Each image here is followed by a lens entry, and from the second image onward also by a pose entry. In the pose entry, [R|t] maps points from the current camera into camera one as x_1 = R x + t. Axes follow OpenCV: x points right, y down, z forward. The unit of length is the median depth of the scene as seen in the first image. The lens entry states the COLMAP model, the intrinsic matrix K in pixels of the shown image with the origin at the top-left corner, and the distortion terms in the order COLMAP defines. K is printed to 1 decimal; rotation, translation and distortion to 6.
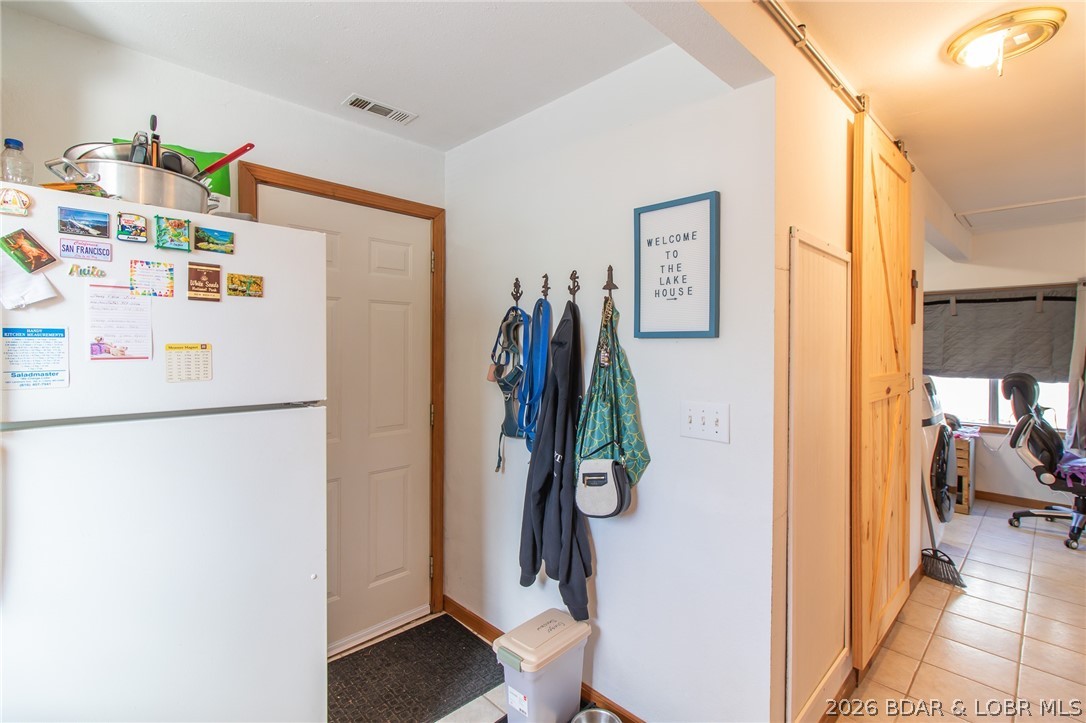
lens RADIAL K [[501.2, 0, 541.9], [0, 501.2, 351.5], [0, 0, 1]] dist [0.003777, 0.001398]
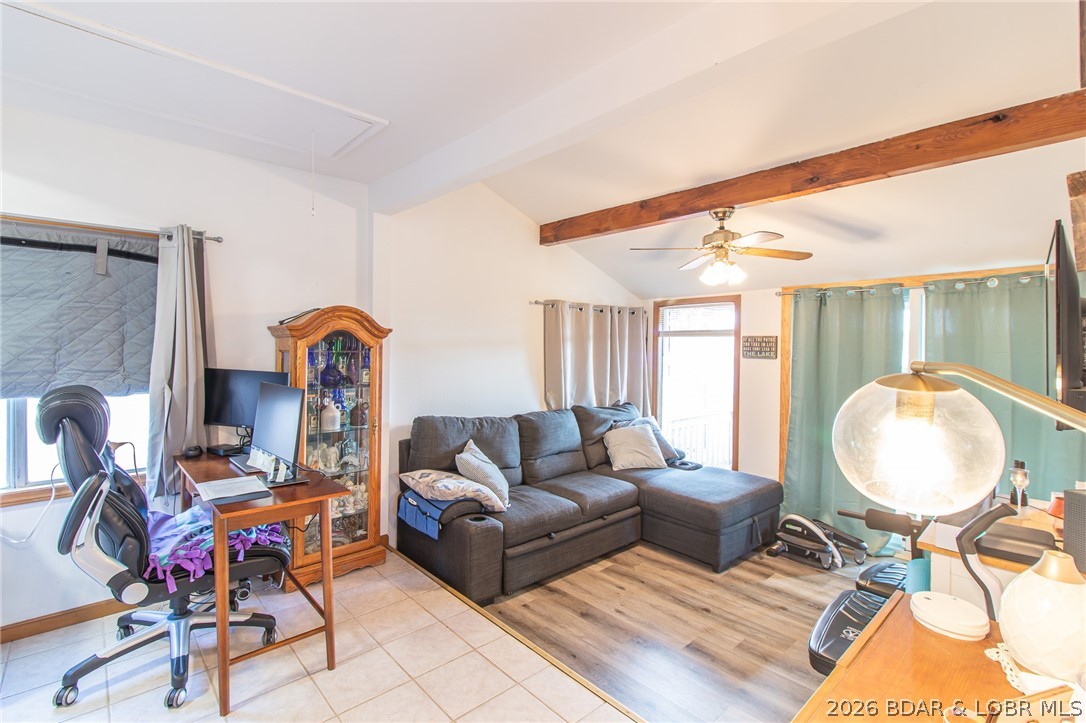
lens RADIAL K [[501.2, 0, 554.4], [0, 501.2, 355.7], [0, 0, 1]] dist [0.003777, 0.001398]
pose [[0.023768, -0.015701, 0.999594, 0.501673], [-0.000841, 0.999876, 0.015726, 0.005876], [-0.999717, -0.001215, 0.023752, 0.556288]]
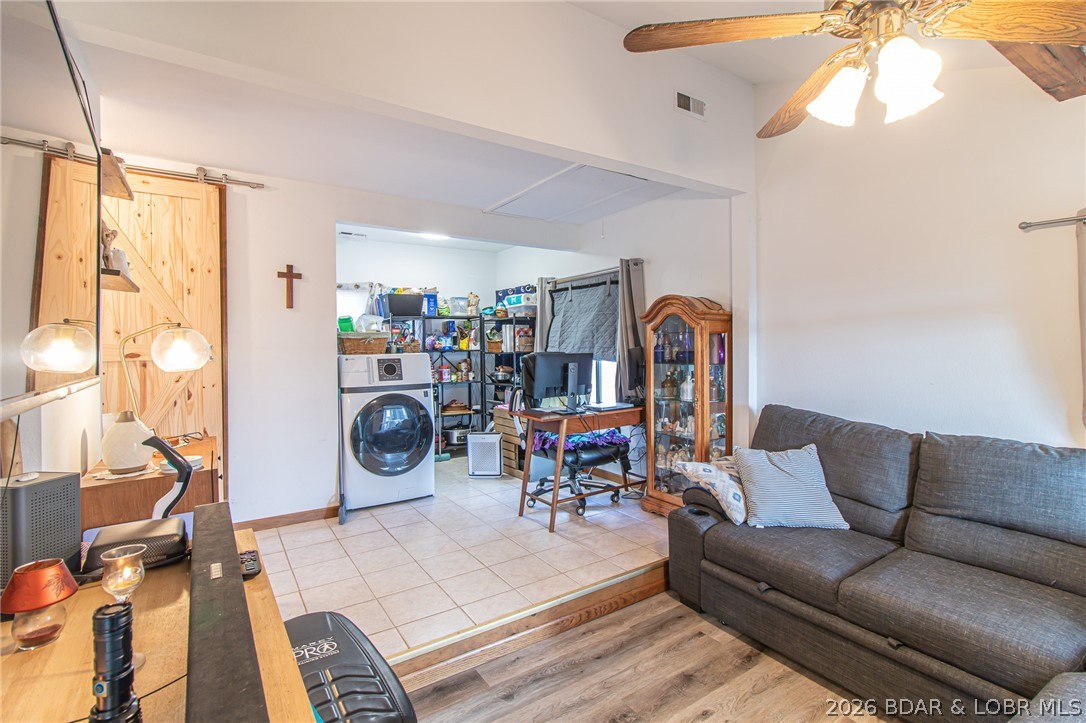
lens RADIAL K [[501.2, 0, 536.4], [0, 501.2, 352.5], [0, 0, 1]] dist [0.003777, 0.001398]
pose [[0.978817, -0.007501, -0.204599, 1.247124], [0.008355, 0.999960, 0.003308, 0.045192], [0.204566, -0.004947, 0.978840, -0.088753]]
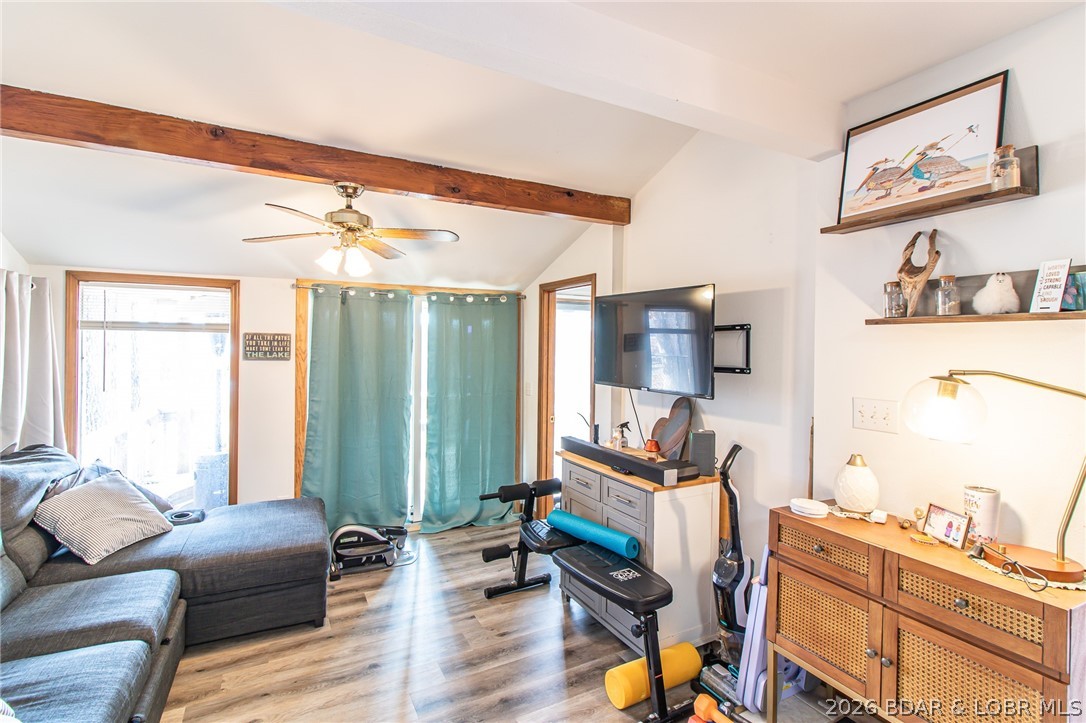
lens RADIAL K [[501.2, 0, 554.7], [0, 501.2, 352.9], [0, 0, 1]] dist [0.003777, 0.001398]
pose [[-0.954698, -0.011077, 0.297369, 0.907493], [-0.005359, 0.999785, 0.020037, -0.008236], [-0.297527, 0.017536, -0.954552, 0.917877]]
